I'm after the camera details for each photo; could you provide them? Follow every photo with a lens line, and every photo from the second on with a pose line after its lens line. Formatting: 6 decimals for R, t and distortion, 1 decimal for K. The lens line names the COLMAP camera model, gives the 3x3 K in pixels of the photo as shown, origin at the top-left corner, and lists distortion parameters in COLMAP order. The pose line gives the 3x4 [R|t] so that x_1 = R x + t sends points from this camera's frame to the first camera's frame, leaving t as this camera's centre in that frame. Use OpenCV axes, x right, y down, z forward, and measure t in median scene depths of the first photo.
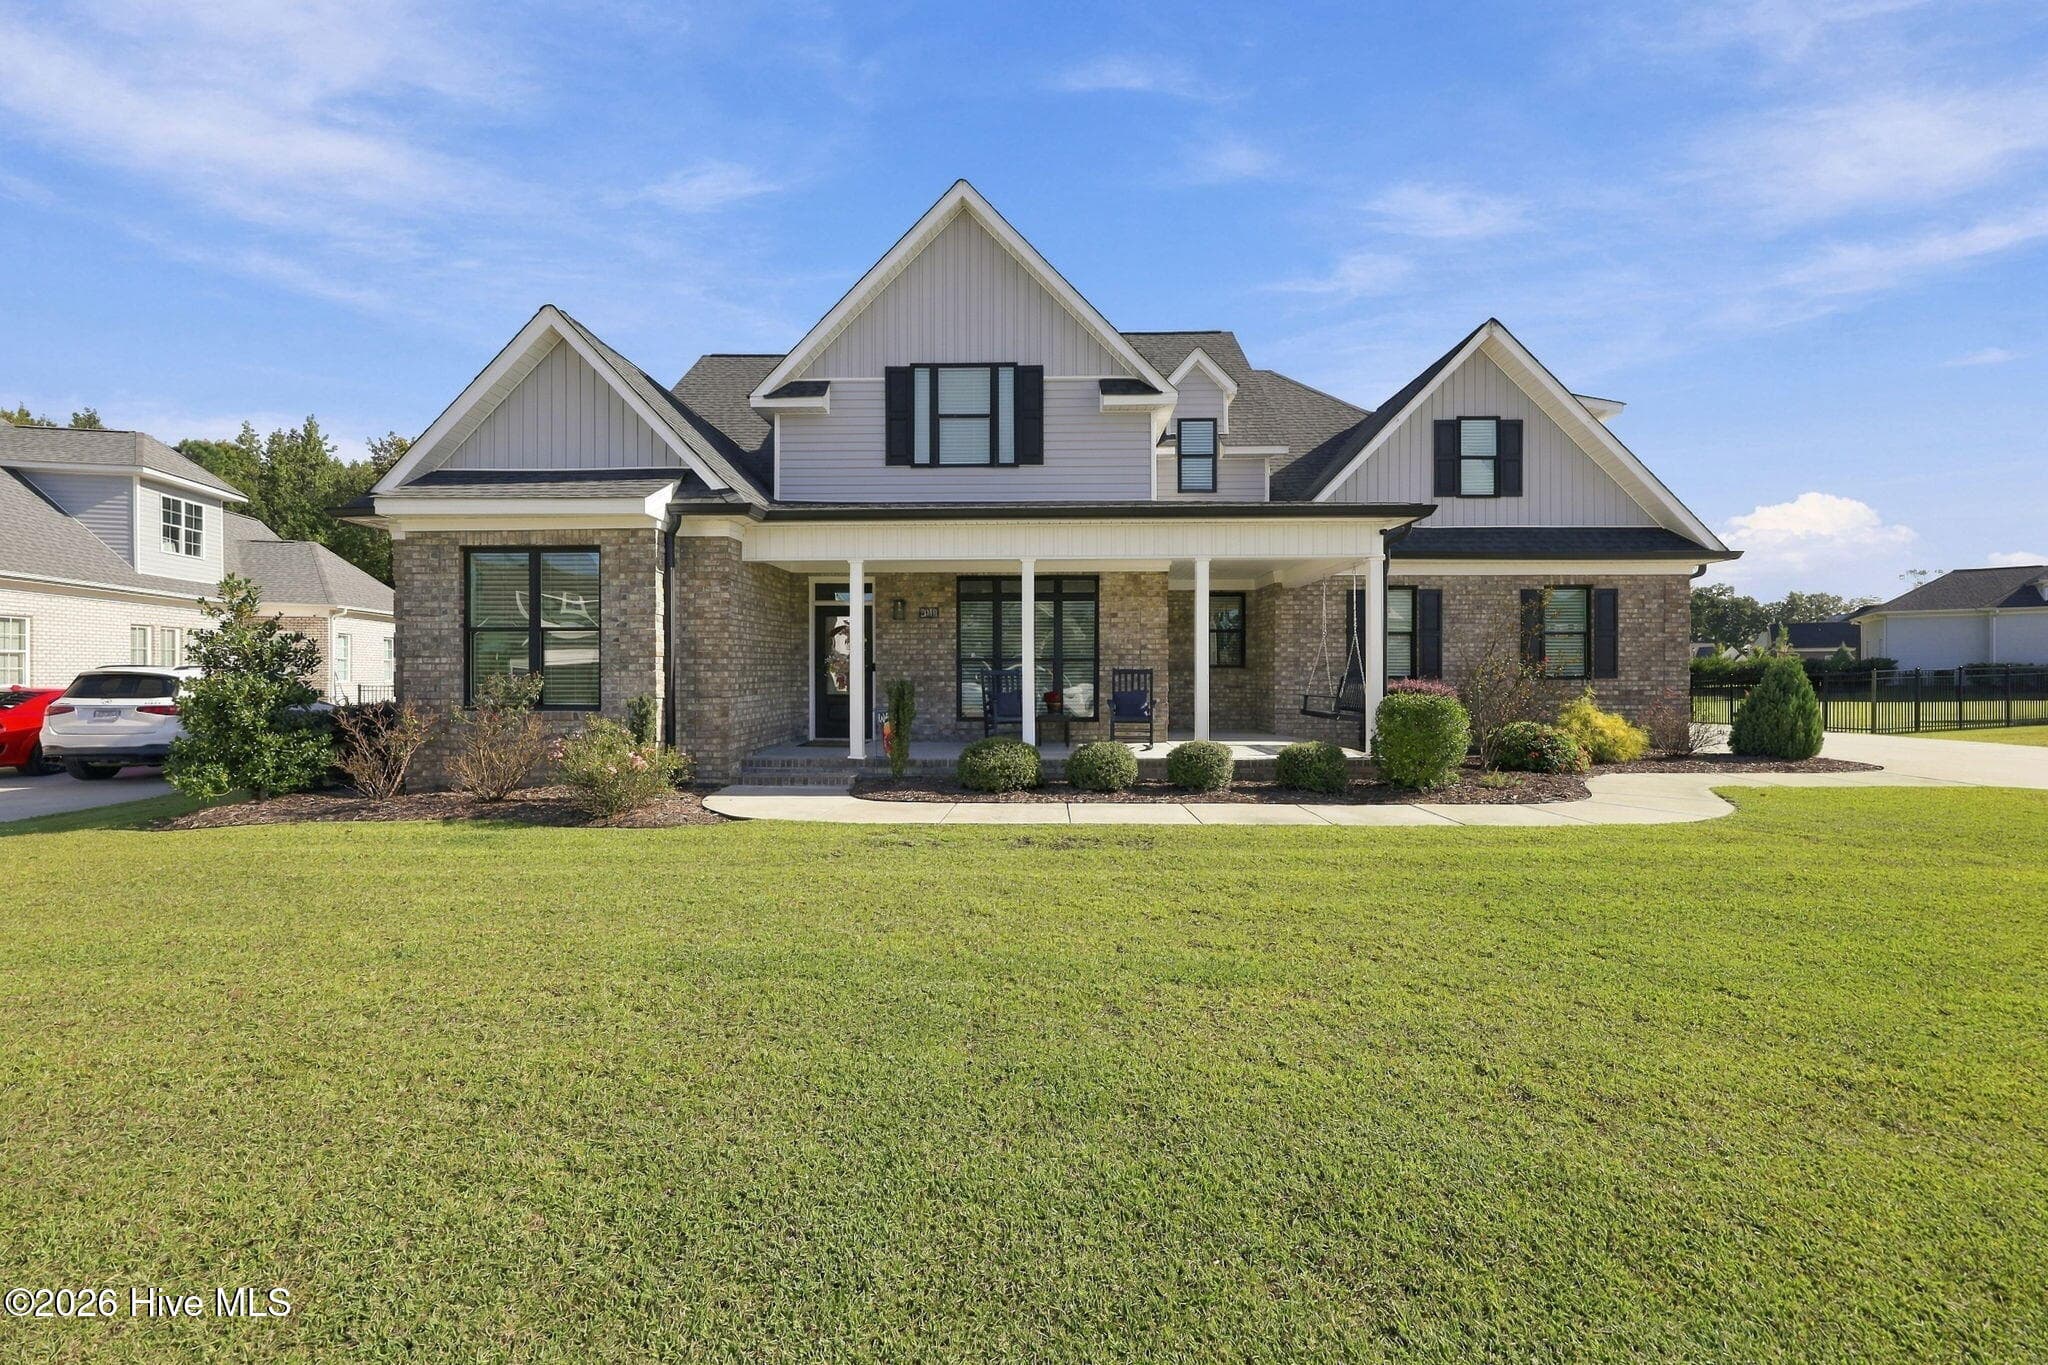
lens RADIAL K [[828.5, 0, 1010.7], [0, 828.5, 680.2], [0, 0, 1]] dist [-0.000357, -0.000504]
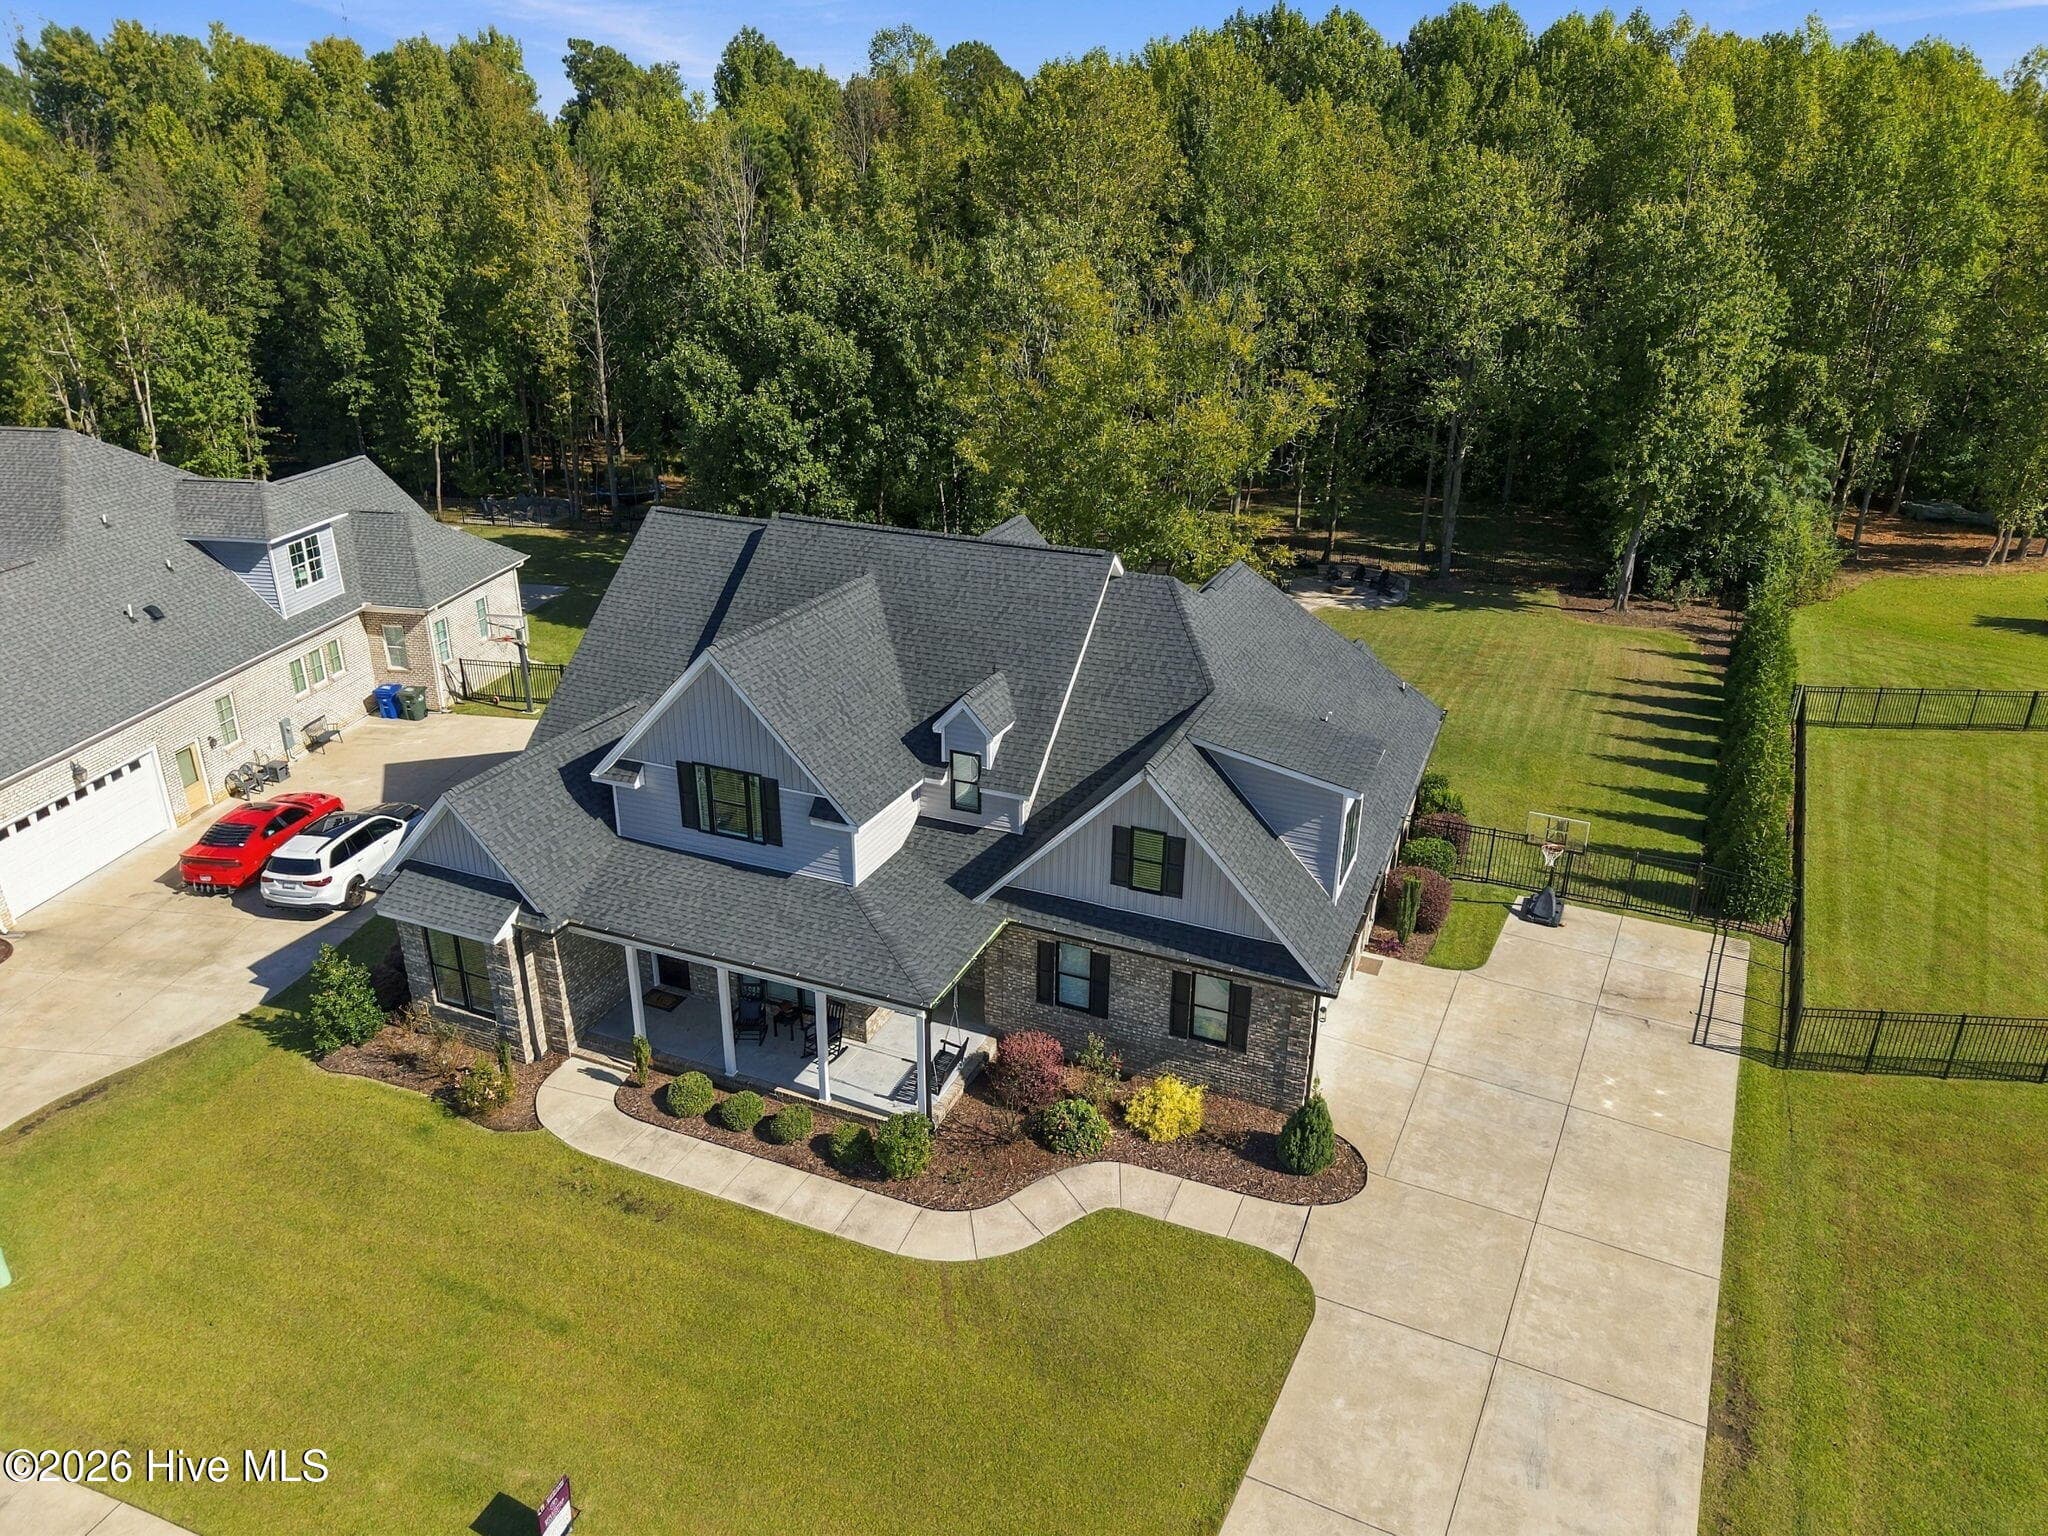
lens RADIAL K [[1362.1, 0, 1006.5], [0, 1362.1, 770.4], [0, 0, 1]] dist [0.038113, -0.035476]
pose [[0.929656, 0.148107, -0.337349, 1.101490], [-0.005774, 0.921386, 0.388605, -1.232624], [0.368384, -0.359321, 0.857428, -0.714085]]
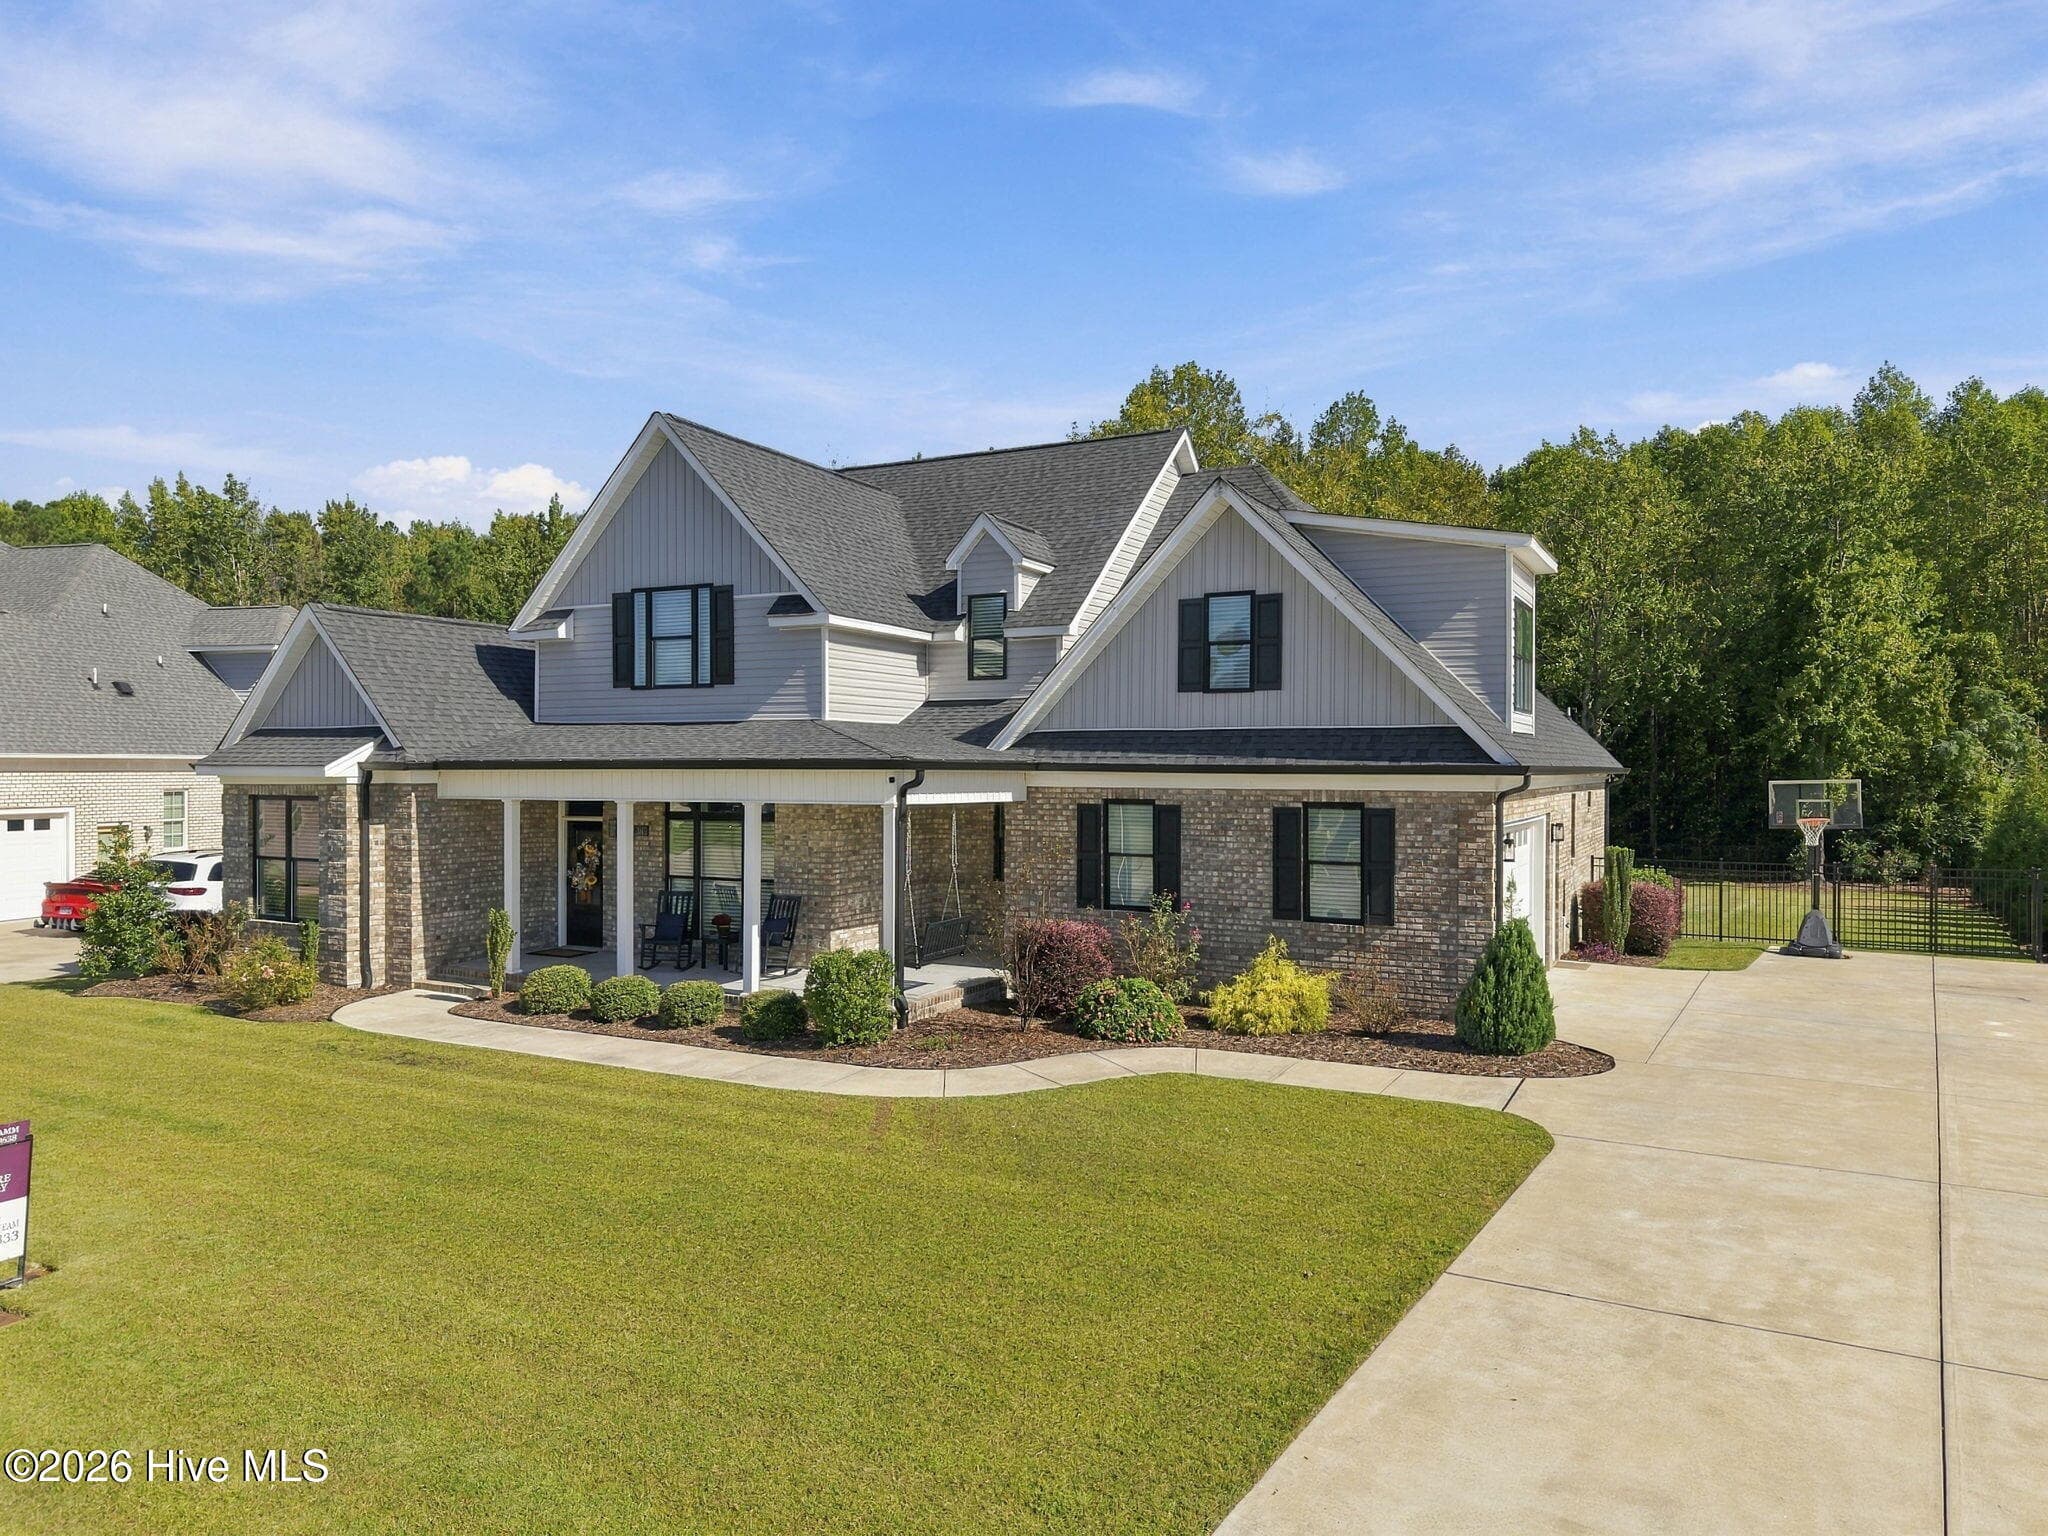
lens RADIAL K [[1362.1, 0, 1000.4], [0, 1362.1, 779.8], [0, 0, 1]] dist [0.038113, -0.035476]
pose [[0.893594, 0.005810, -0.448838, 1.059834], [-0.005464, 0.999983, 0.002066, -0.150049], [0.448843, 0.000606, 0.893611, -0.320779]]
